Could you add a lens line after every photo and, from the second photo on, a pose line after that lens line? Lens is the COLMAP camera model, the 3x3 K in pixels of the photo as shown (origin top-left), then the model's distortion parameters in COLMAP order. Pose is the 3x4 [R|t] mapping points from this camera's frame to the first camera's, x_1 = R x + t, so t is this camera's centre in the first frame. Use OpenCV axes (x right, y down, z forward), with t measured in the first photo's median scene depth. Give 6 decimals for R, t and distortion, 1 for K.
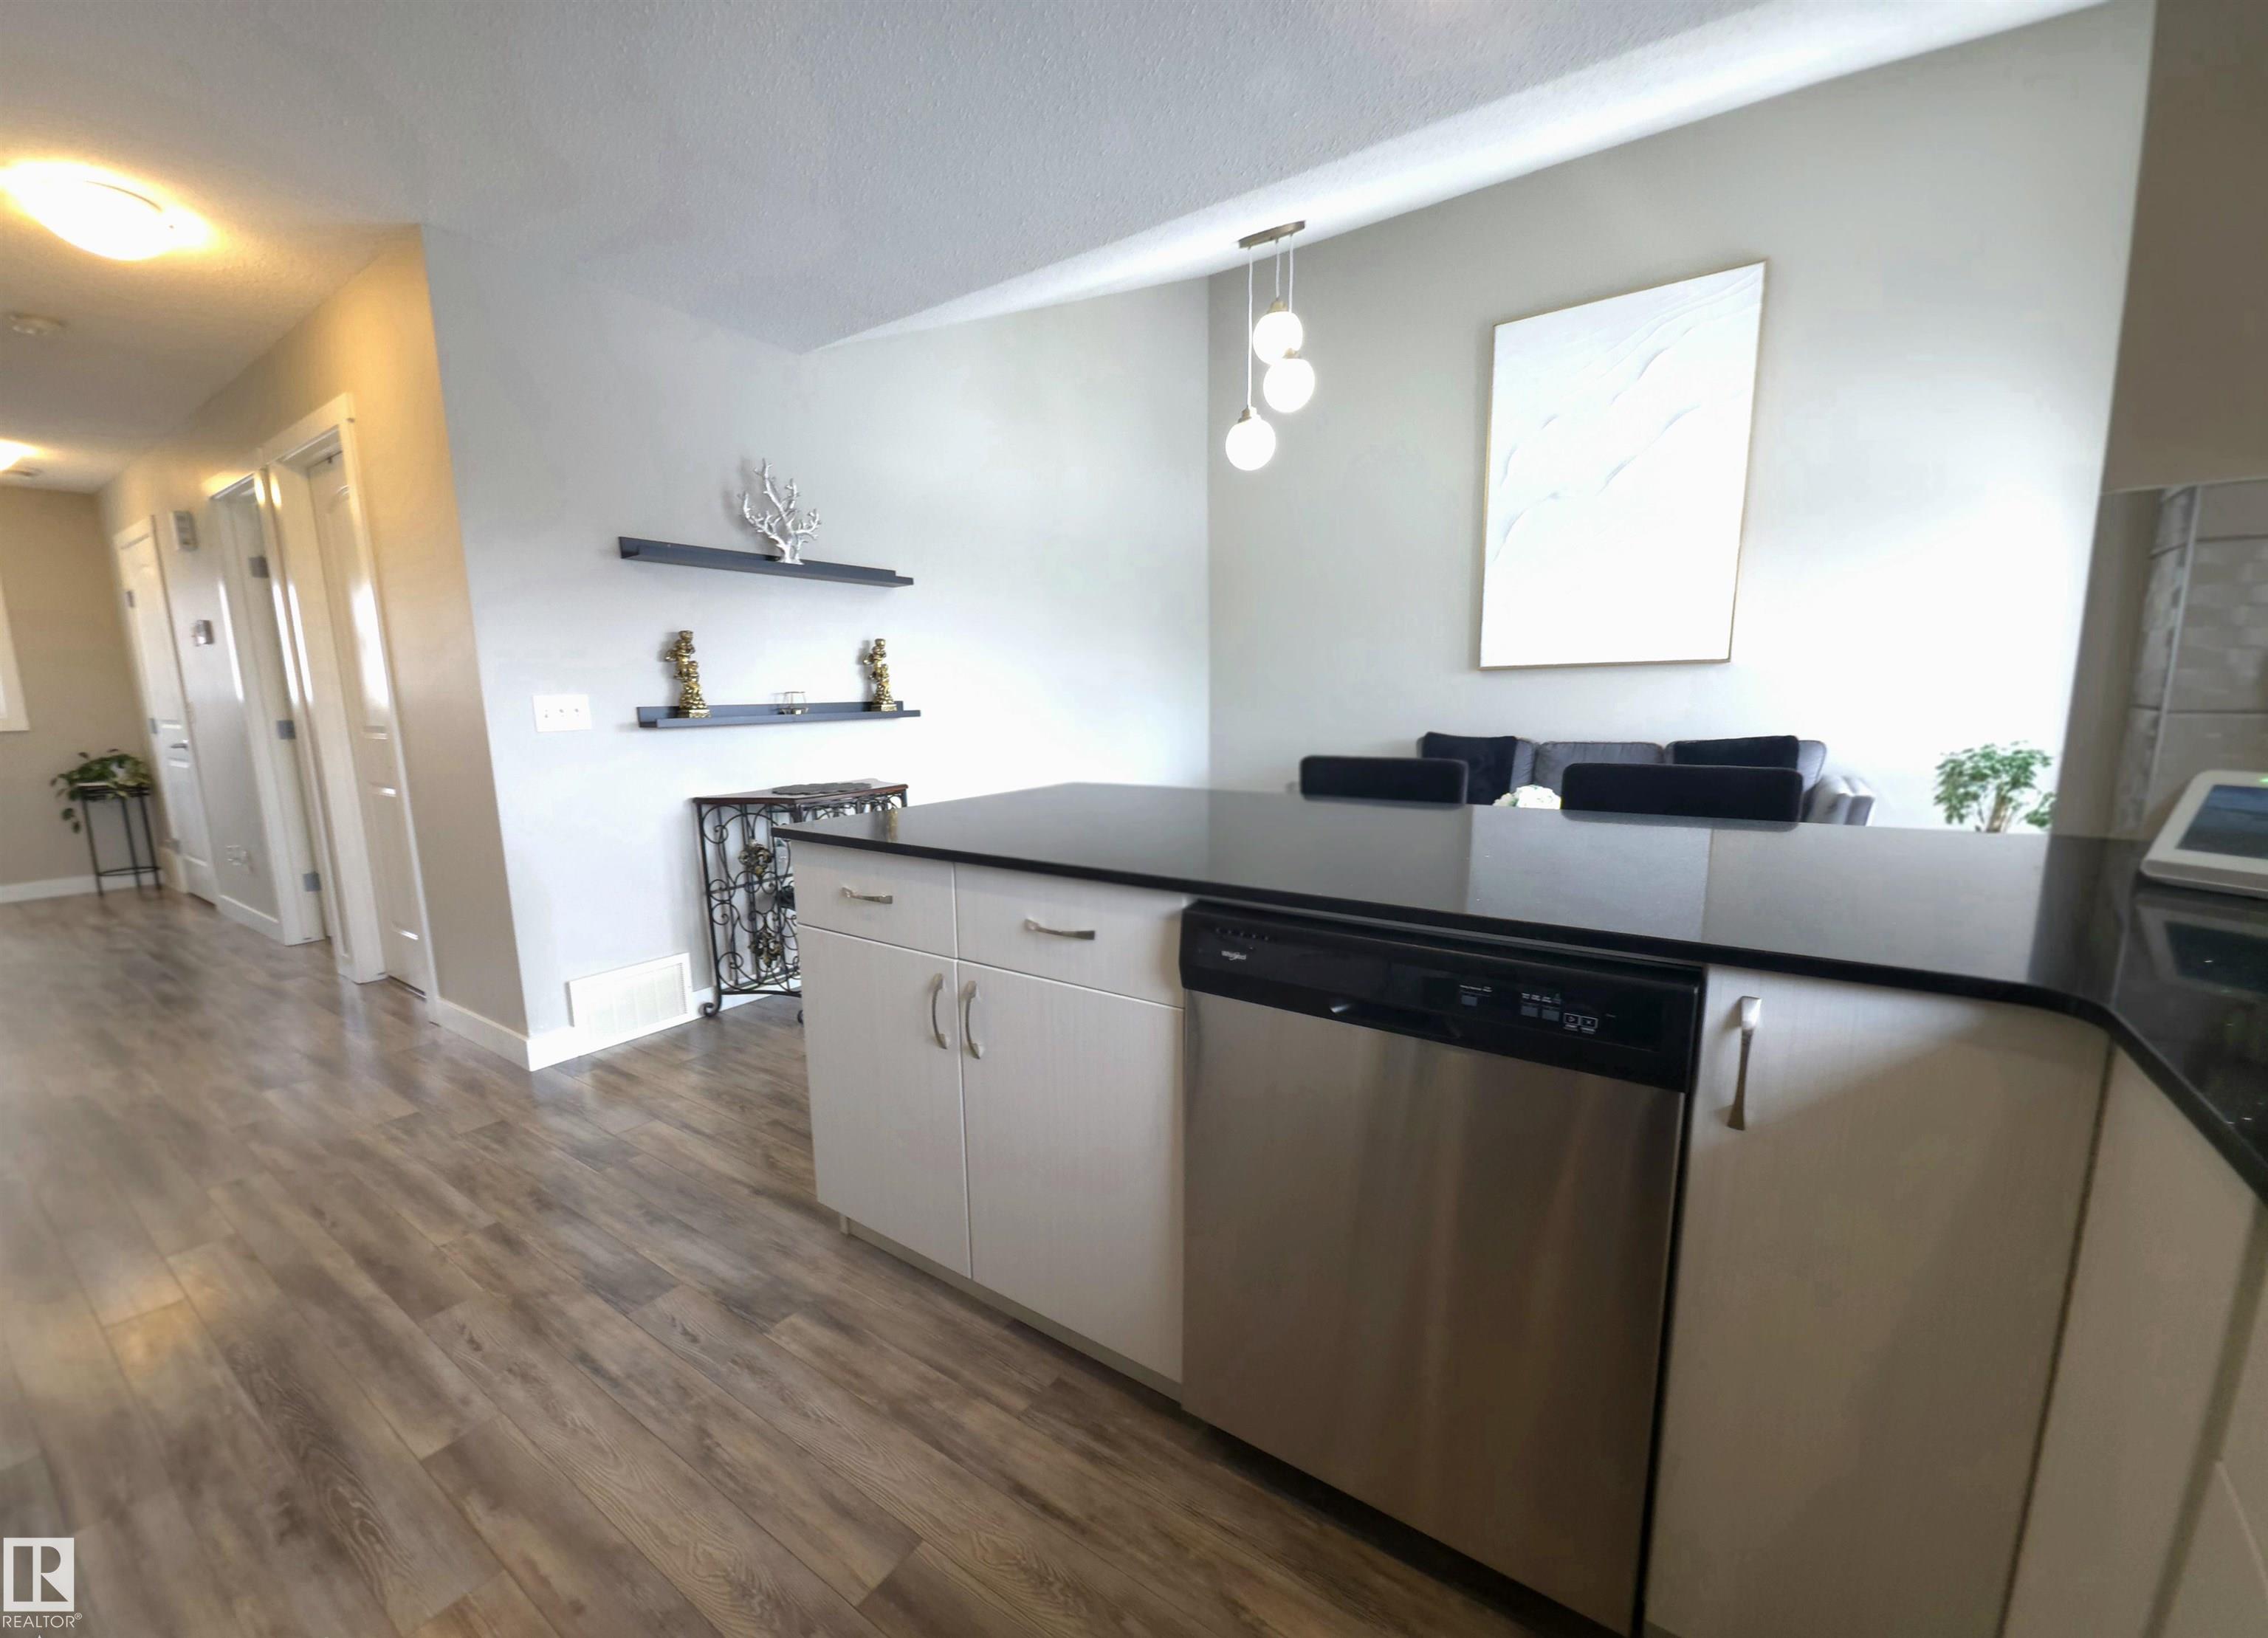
lens RADIAL K [[904.2, 0, 1121.9], [0, 904.2, 844.2], [0, 0, 1]] dist [0.001512, -0.000537]
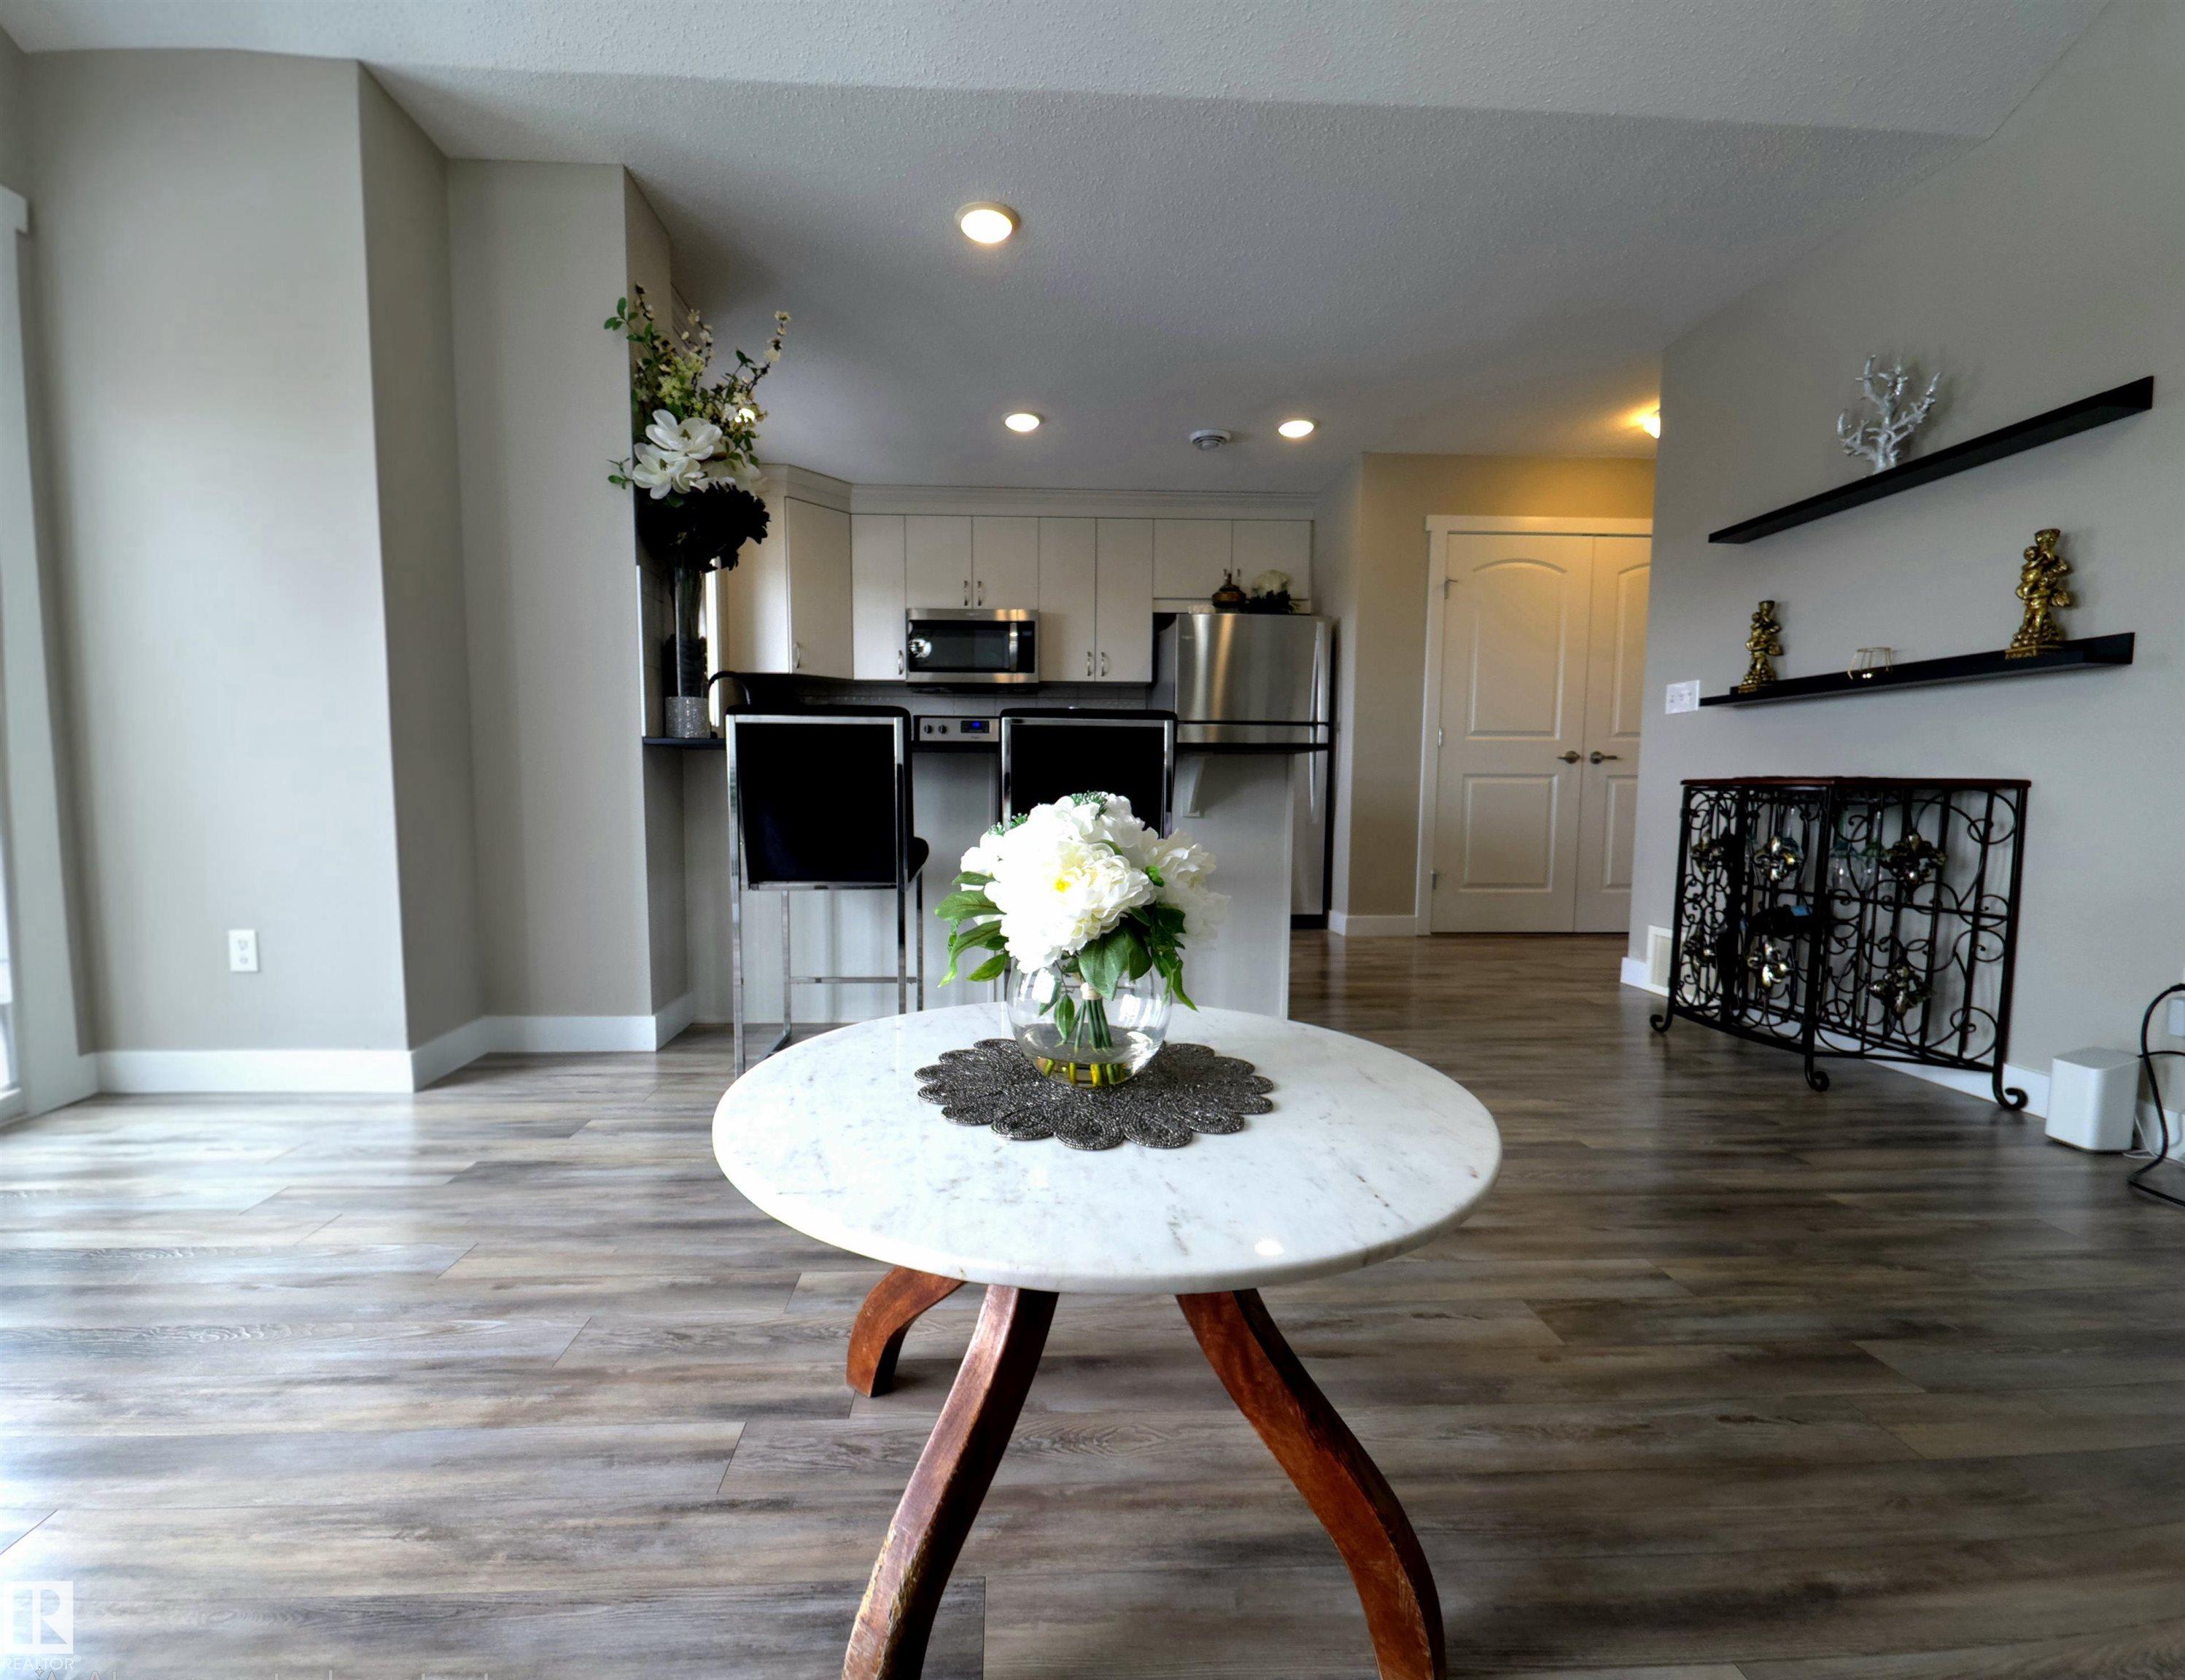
lens RADIAL K [[923.7, 0, 1047.6], [0, 923.7, 865.1], [0, 0, 1]] dist [0.000788, -0.000139]
pose [[-0.794786, 0.065335, -0.603362, 1.017681], [-0.093793, 0.969020, 0.228480, -0.173854], [0.599598, 0.238184, -0.764036, 1.958452]]
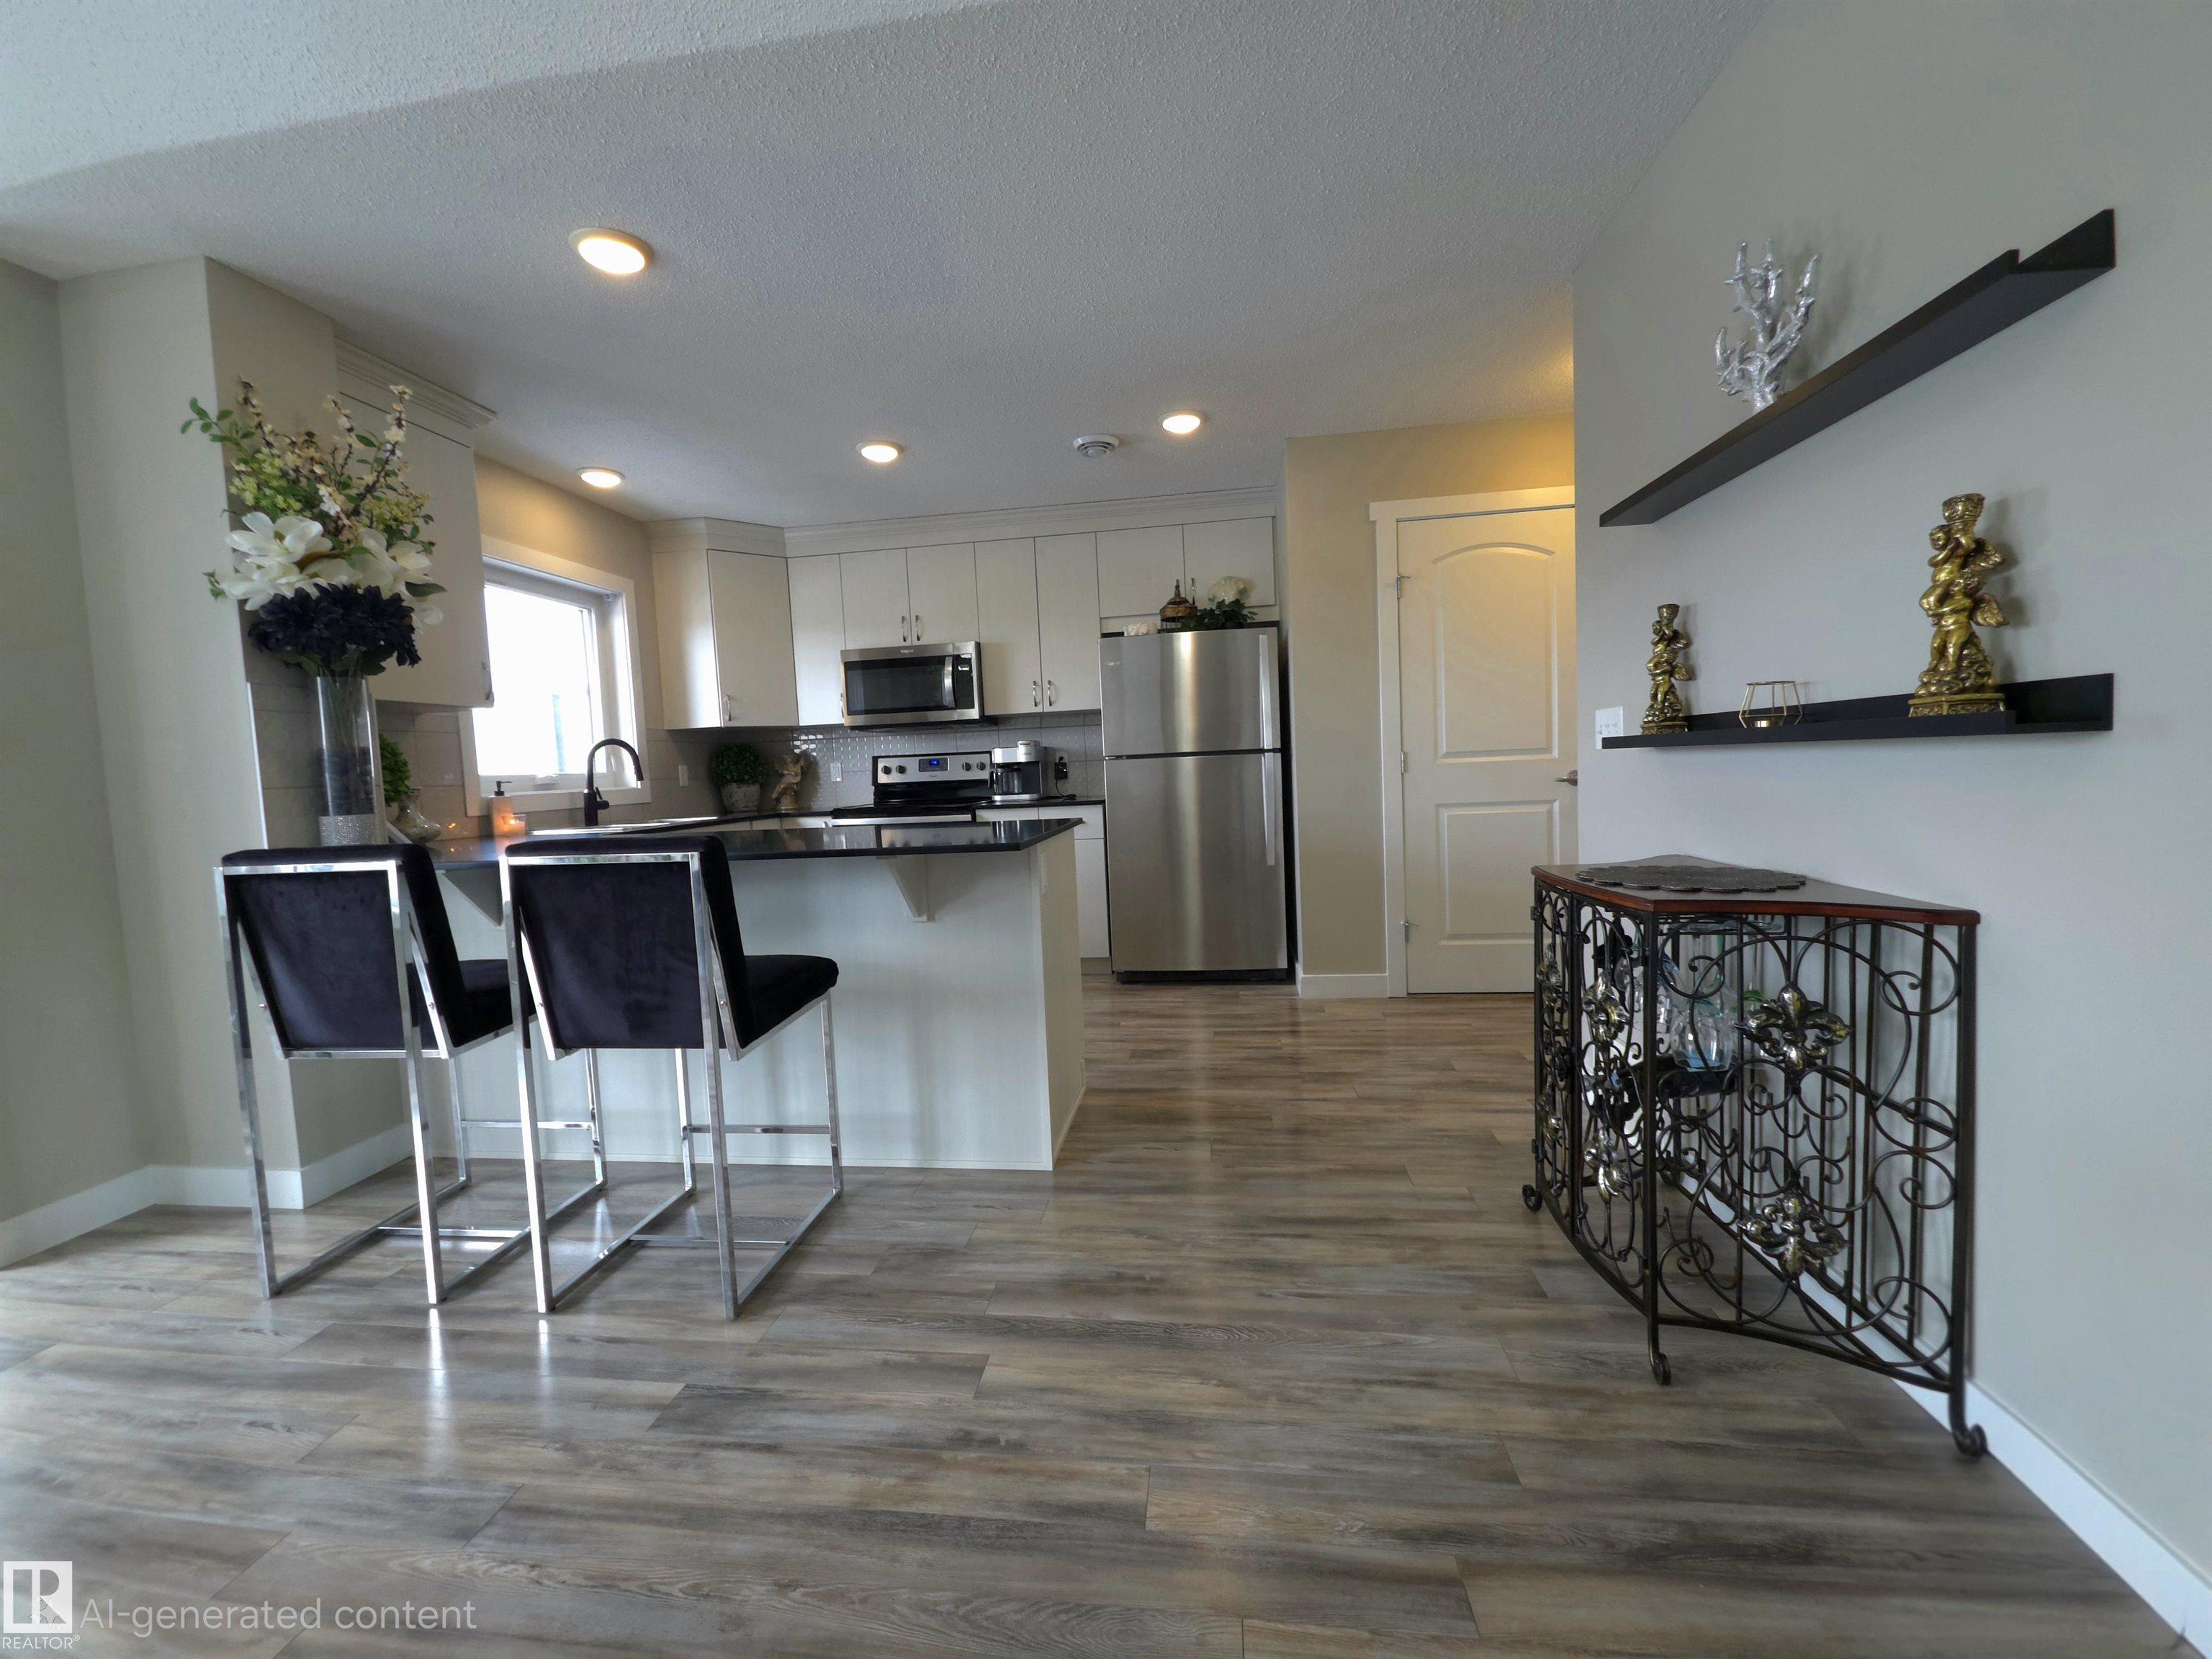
lens RADIAL K [[879.3, 0, 1094.3], [0, 879.3, 827.3], [0, 0, 1]] dist [-0.001065, -0.000682]
pose [[-0.888002, 0.087622, -0.451415, 0.282952], [-0.017475, 0.974538, 0.223539, -0.309759], [0.459508, 0.206392, -0.863860, 2.028180]]
